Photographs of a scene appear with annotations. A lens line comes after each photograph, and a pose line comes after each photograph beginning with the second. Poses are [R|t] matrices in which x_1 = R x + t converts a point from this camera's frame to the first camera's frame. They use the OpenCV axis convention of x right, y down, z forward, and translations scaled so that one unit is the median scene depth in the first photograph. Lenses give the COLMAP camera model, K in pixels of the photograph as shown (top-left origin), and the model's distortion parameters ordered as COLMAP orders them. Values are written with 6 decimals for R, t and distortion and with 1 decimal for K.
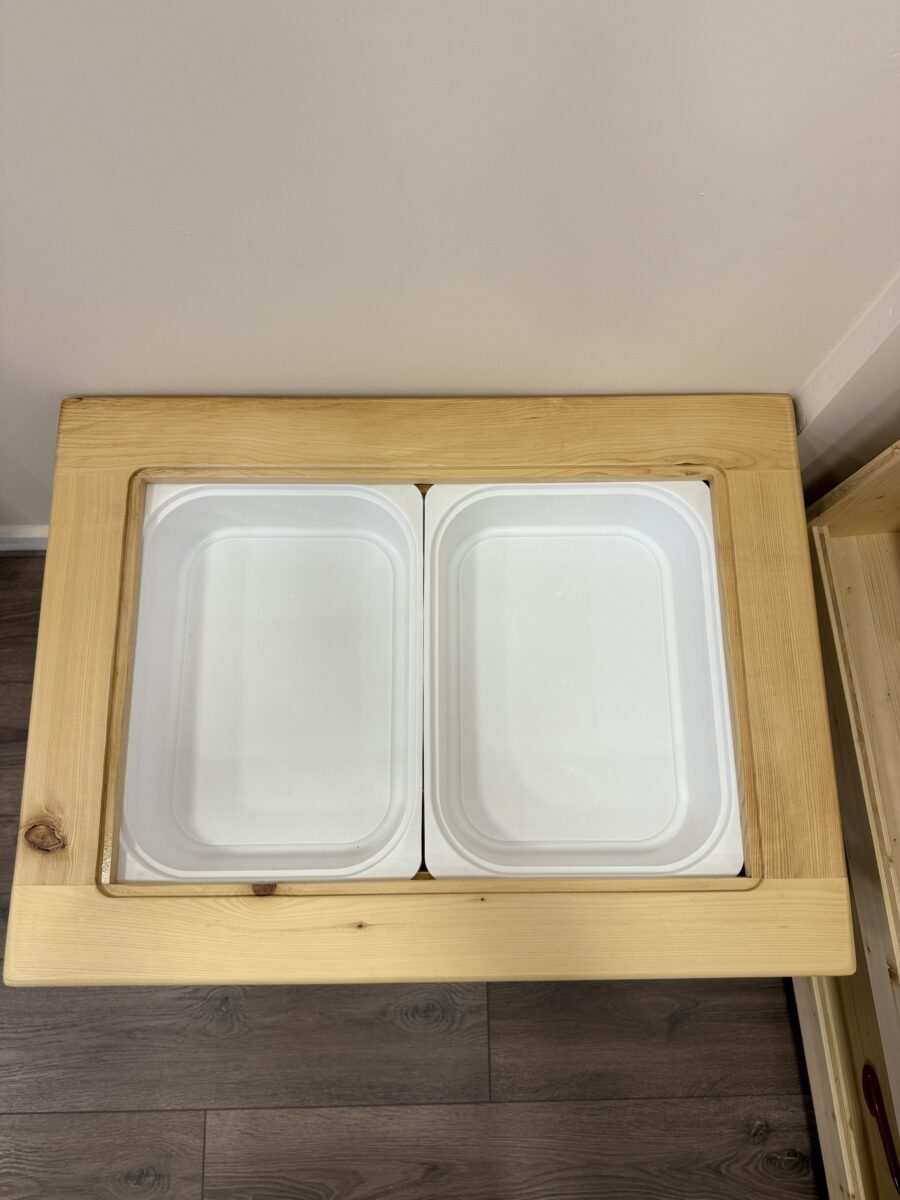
lens RADIAL K [[854.3, 0, 447.2], [0, 854.3, 602.2], [0, 0, 1]] dist [-0.005861, -0.005282]
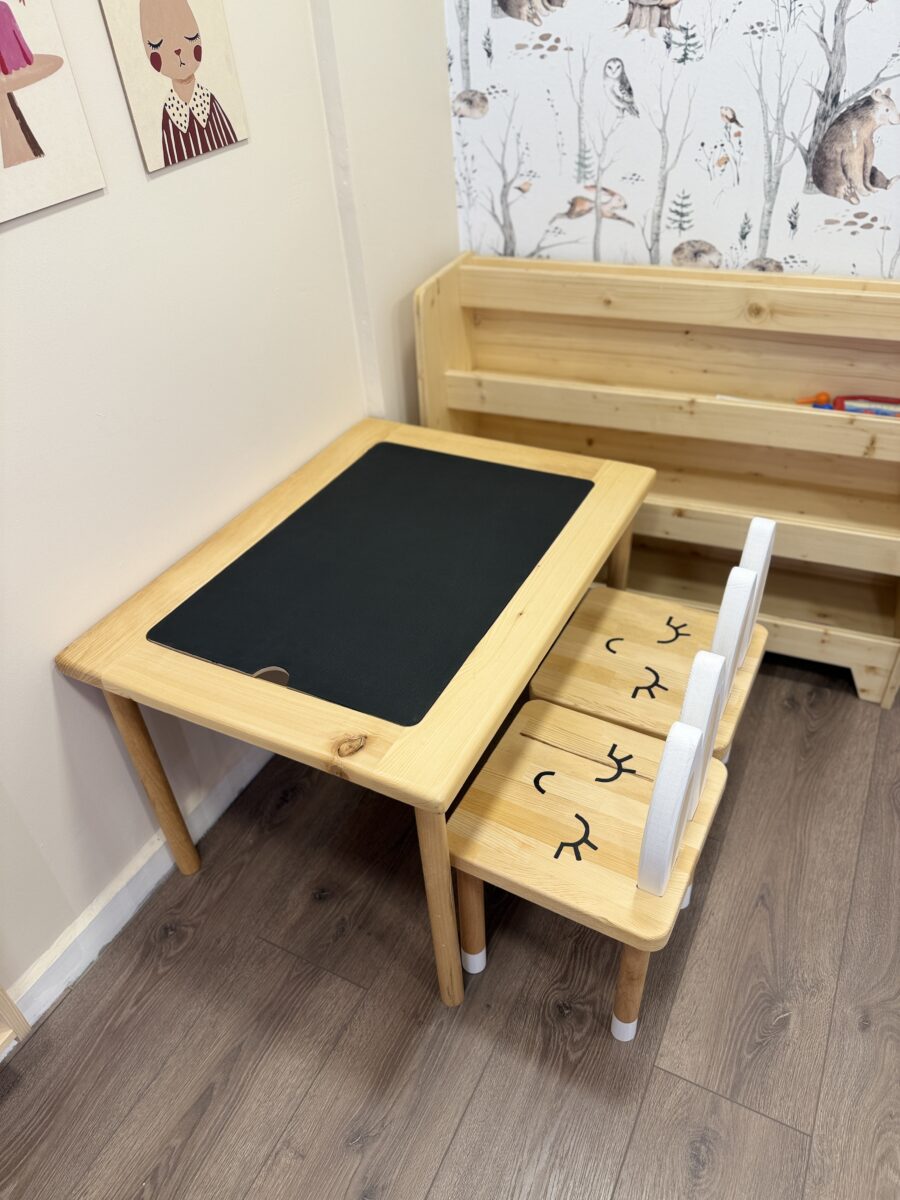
lens RADIAL K [[854.3, 0, 446.8], [0, 854.3, 601.1], [0, 0, 1]] dist [-0.005861, -0.005282]
pose [[0.473900, -0.564941, 0.675471, -0.760981], [0.868712, 0.425445, -0.253647, 0.421280], [-0.144080, 0.706992, 0.692389, -0.004655]]
